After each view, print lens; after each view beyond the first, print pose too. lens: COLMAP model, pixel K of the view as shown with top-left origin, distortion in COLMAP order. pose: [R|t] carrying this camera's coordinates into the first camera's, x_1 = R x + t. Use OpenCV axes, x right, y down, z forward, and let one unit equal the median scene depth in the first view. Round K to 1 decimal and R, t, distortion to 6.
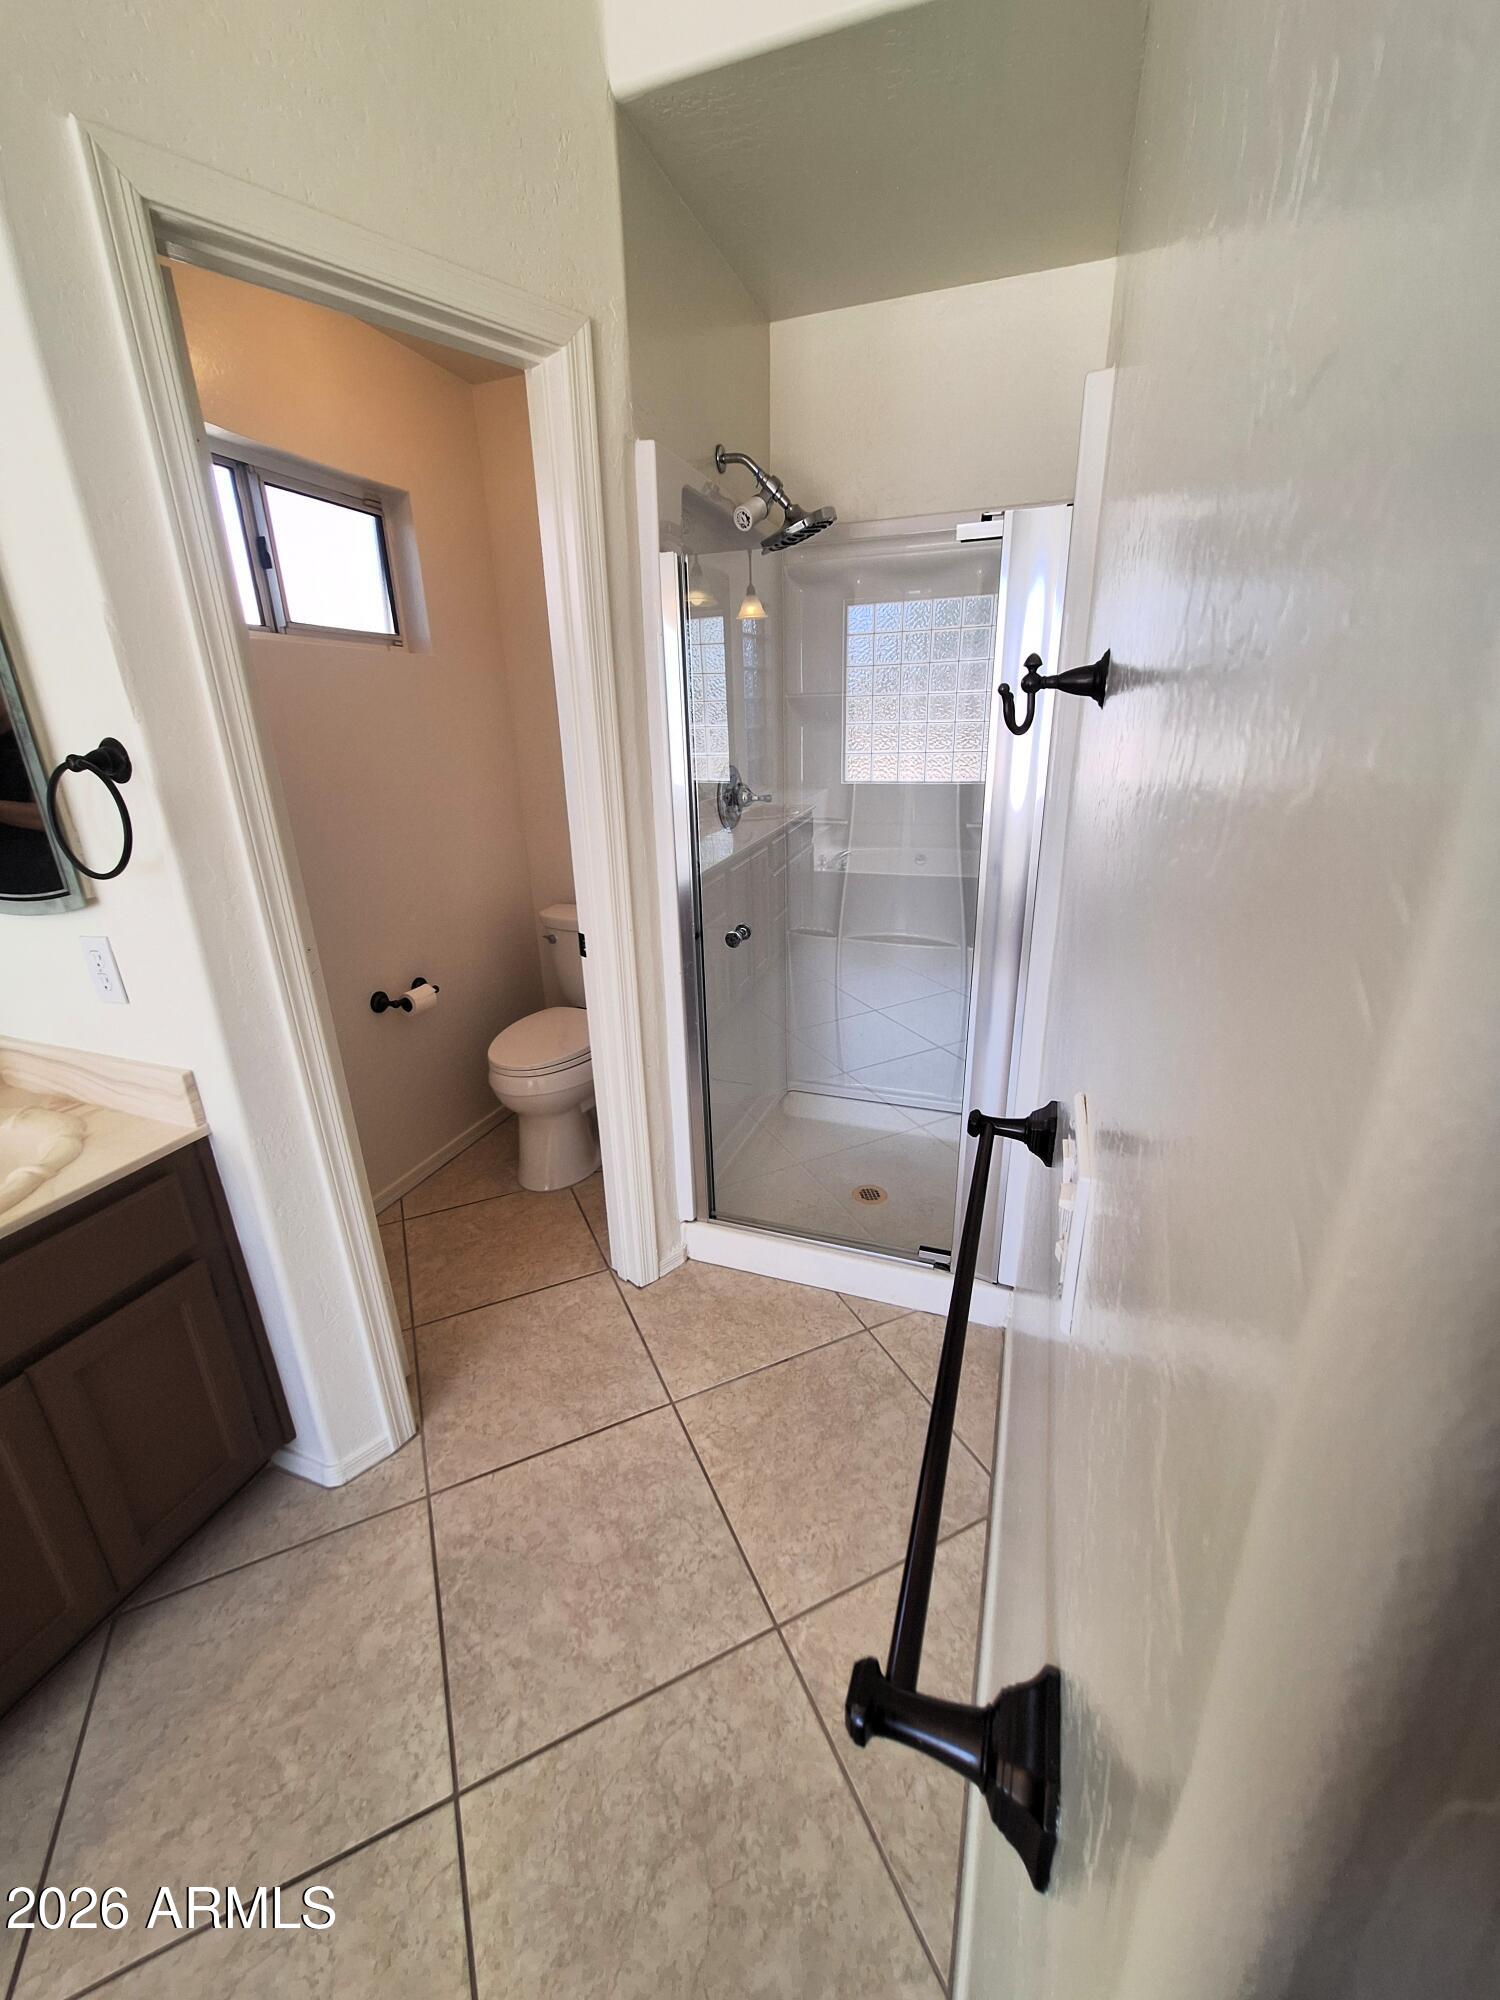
lens RADIAL K [[795.9, 0, 749.8], [0, 795.9, 1000.3], [0, 0, 1]] dist [-0.003444, 0.001986]
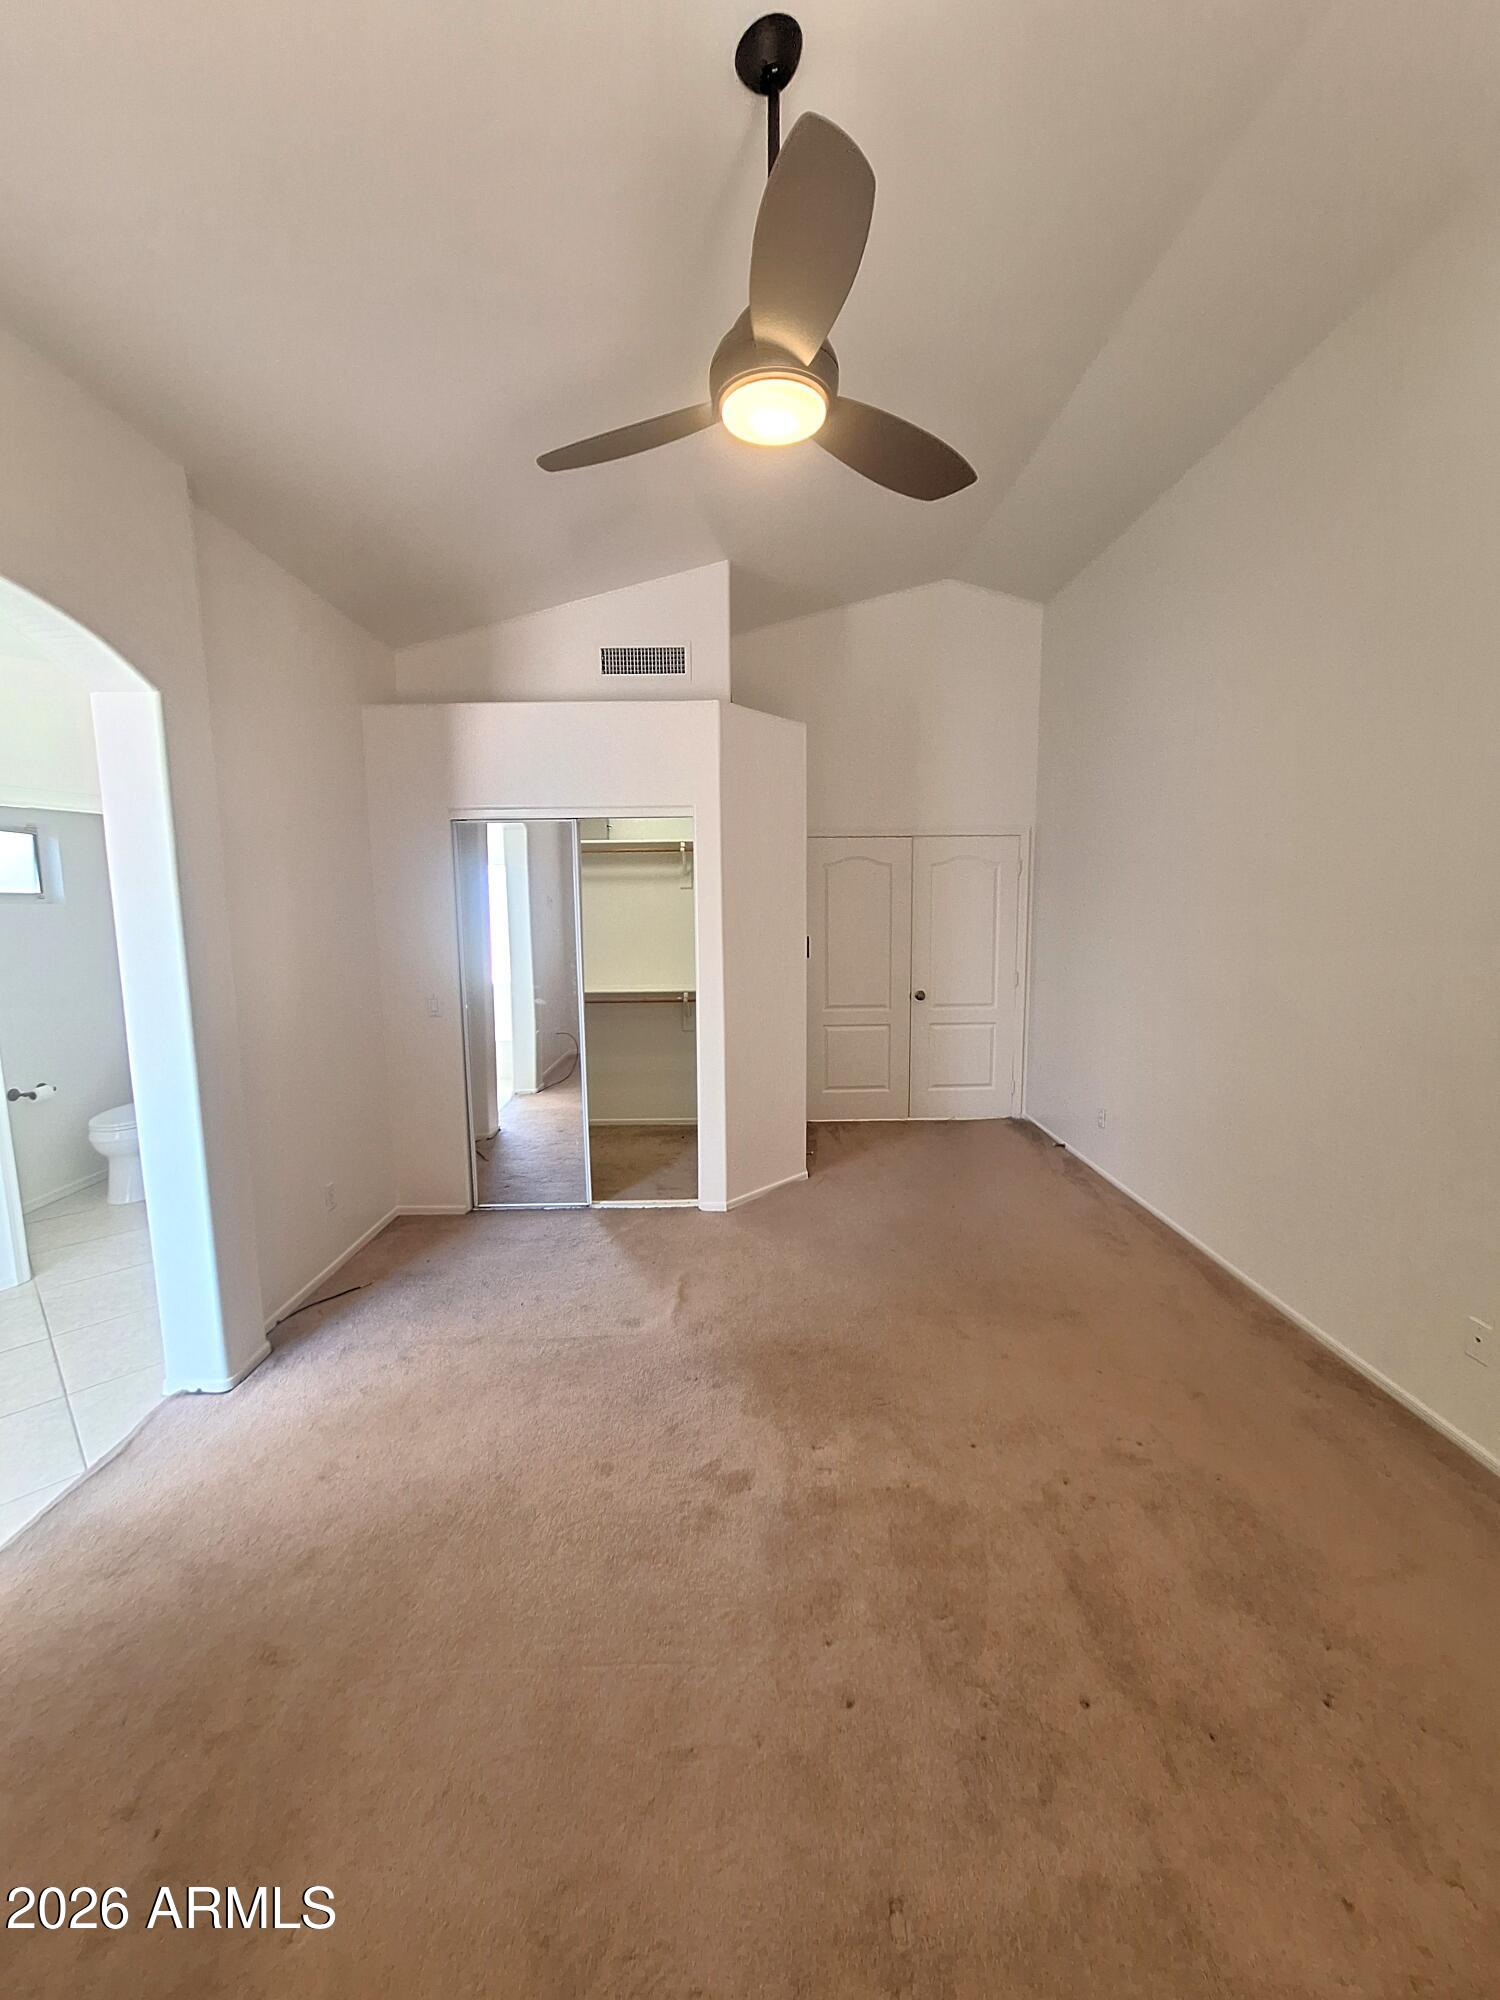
lens RADIAL K [[795.9, 0, 750.1], [0, 795.9, 999.1], [0, 0, 1]] dist [-0.003444, 0.001986]
pose [[0.935098, -0.027104, 0.353350, 0.421725], [0.105928, 0.972865, -0.205700, 0.320884], [-0.338187, 0.229779, 0.912596, -1.150426]]
